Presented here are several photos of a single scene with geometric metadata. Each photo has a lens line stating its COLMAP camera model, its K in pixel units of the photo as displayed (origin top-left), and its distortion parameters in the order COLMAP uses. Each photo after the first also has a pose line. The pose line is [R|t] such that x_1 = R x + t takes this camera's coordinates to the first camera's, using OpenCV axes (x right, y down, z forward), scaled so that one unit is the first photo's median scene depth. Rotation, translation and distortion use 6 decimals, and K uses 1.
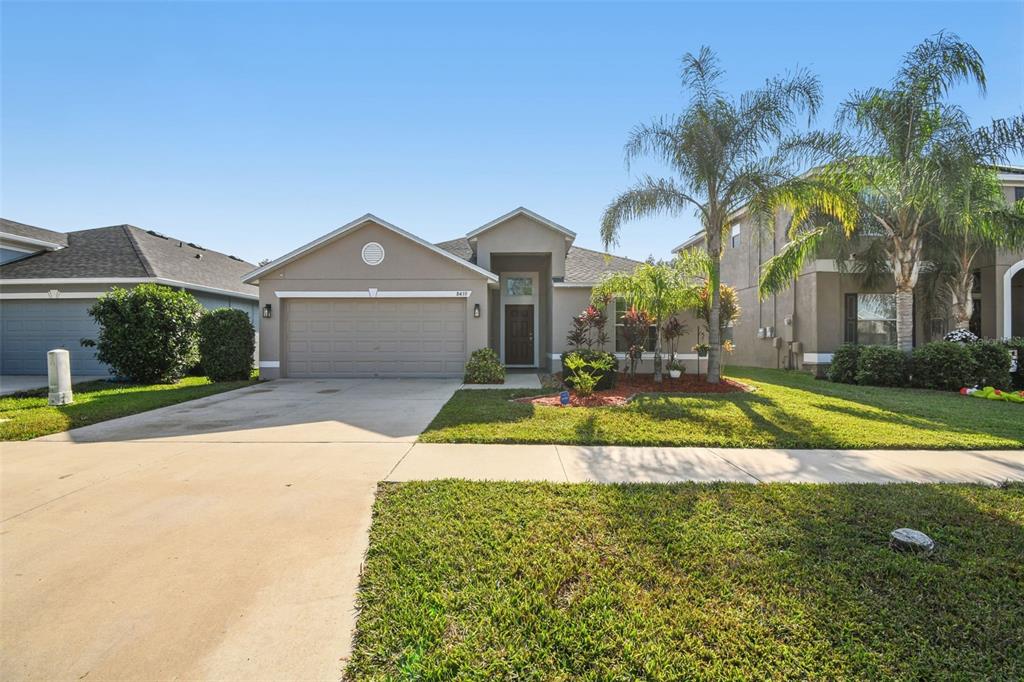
lens RADIAL K [[449.6, 0, 508.4], [0, 449.6, 341.6], [0, 0, 1]] dist [-0.002951, -0.000675]
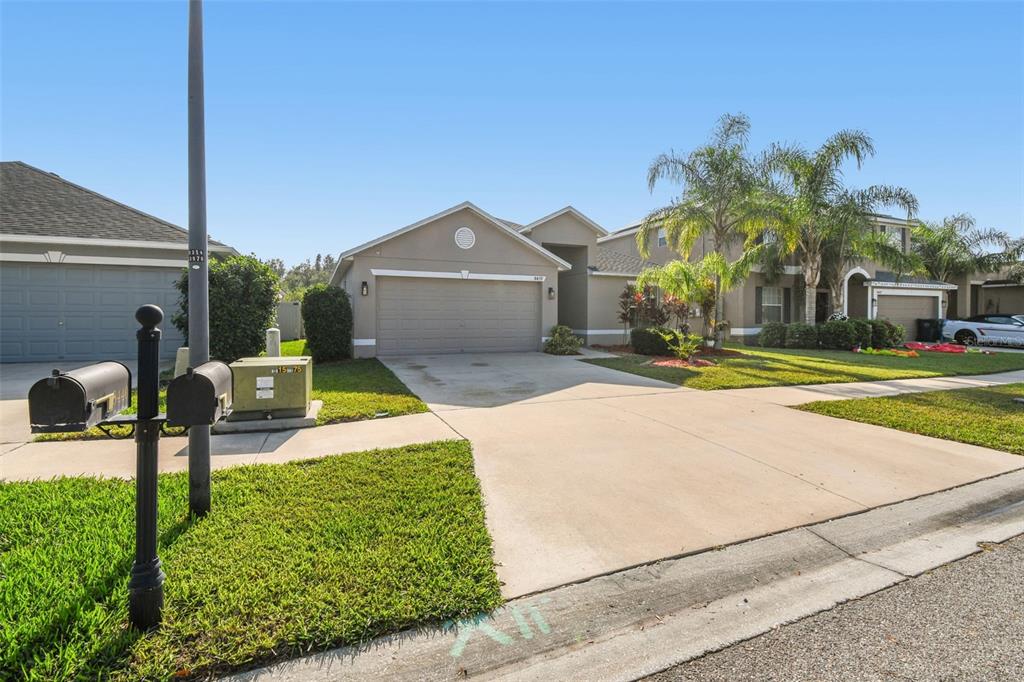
lens RADIAL K [[455.7, 0, 508.7], [0, 455.7, 325.6], [0, 0, 1]] dist [0.029010, 0.000121]
pose [[0.919089, -0.003359, 0.394035, -0.648854], [-0.002864, 0.999880, 0.015203, -0.002194], [-0.394039, -0.015102, 0.918970, -0.055484]]
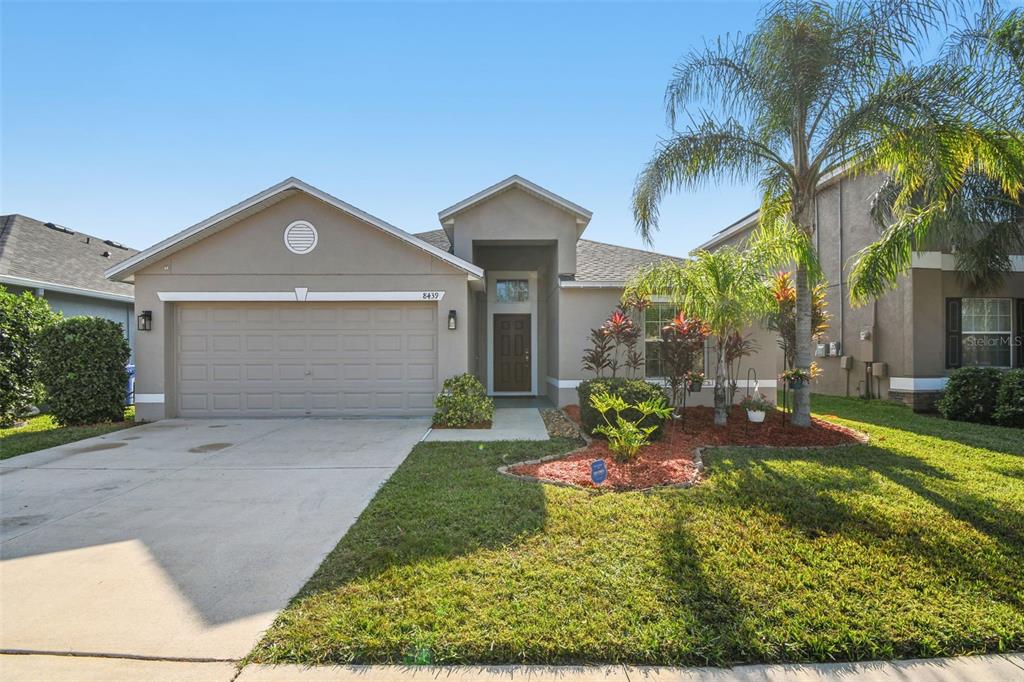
lens RADIAL K [[461.8, 0, 509.0], [0, 461.8, 358.2], [0, 0, 1]] dist [0.012349, -0.023752]
pose [[0.999701, -0.002376, 0.024327, -0.000267], [0.002307, 0.999993, 0.002867, -0.011877], [-0.024334, -0.002810, 0.999700, 0.288213]]
